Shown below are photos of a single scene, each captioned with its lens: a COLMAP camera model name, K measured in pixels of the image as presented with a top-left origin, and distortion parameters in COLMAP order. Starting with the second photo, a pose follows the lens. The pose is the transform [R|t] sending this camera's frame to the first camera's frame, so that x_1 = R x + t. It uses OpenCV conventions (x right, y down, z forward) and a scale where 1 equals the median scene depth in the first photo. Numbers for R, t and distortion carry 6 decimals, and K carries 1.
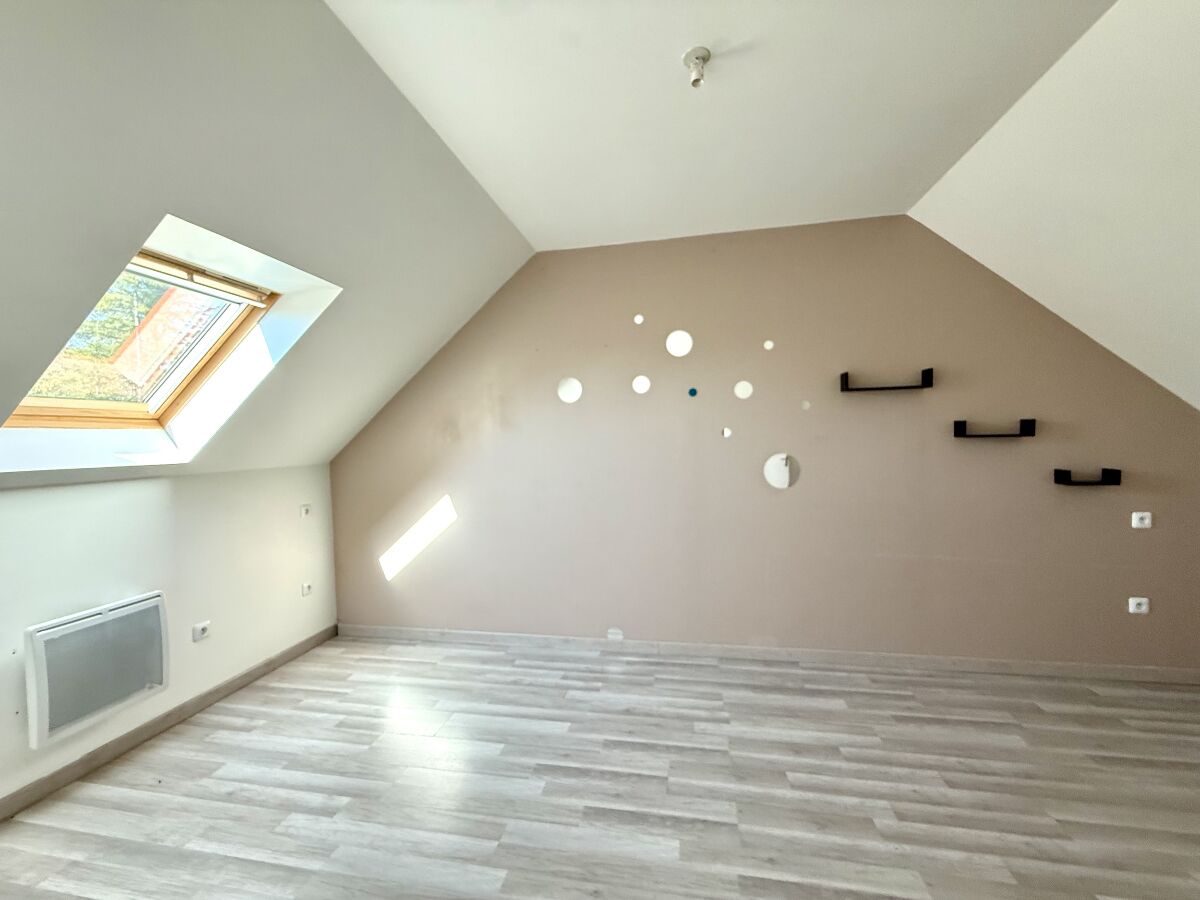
lens RADIAL K [[485.1, 0, 602.2], [0, 485.1, 446.4], [0, 0, 1]] dist [0.009363, 0.000040]
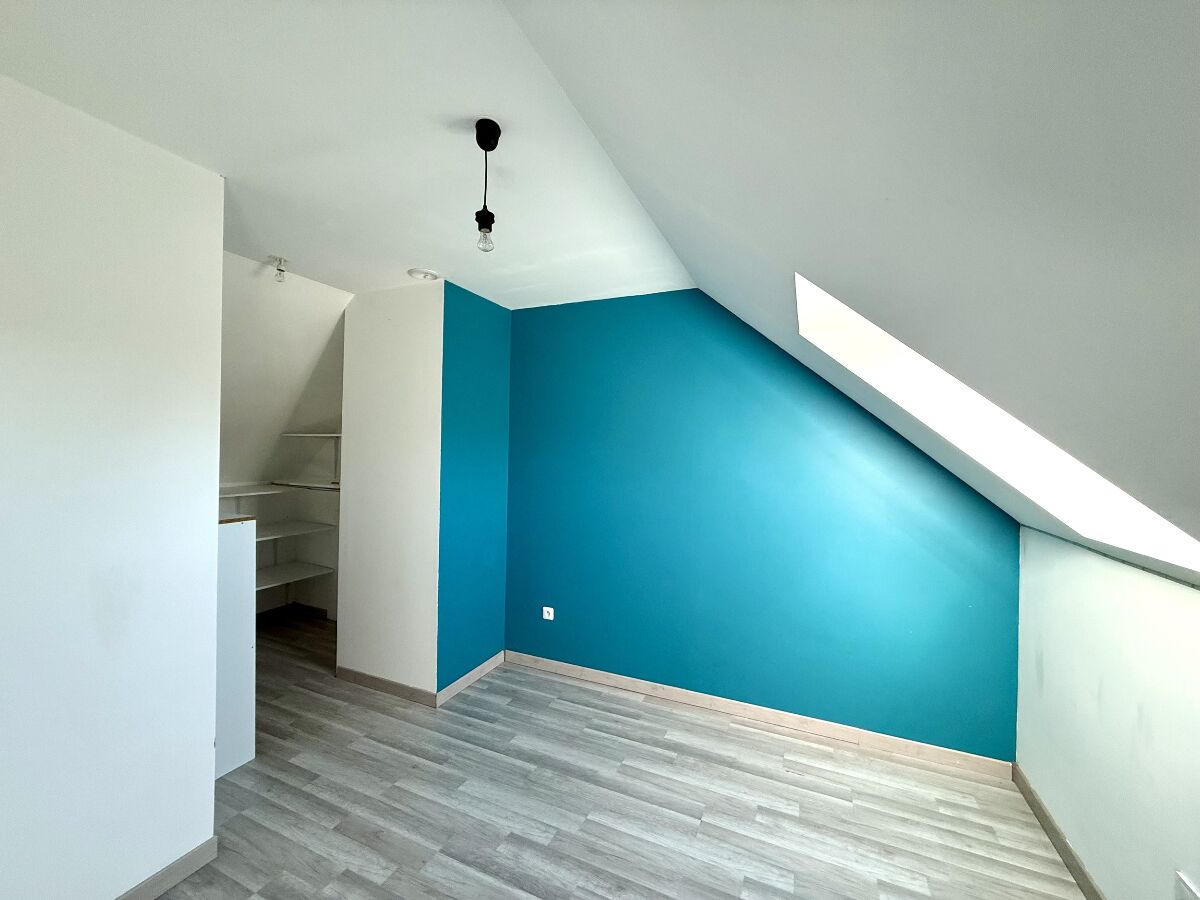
lens RADIAL K [[485.1, 0, 597.0], [0, 485.1, 449.3], [0, 0, 1]] dist [0.009363, 0.000040]
pose [[-0.973330, -0.006868, 0.229308, 0.353083], [-0.004218, 0.999919, 0.012044, -0.127988], [-0.229372, 0.010756, -0.973279, 1.976415]]
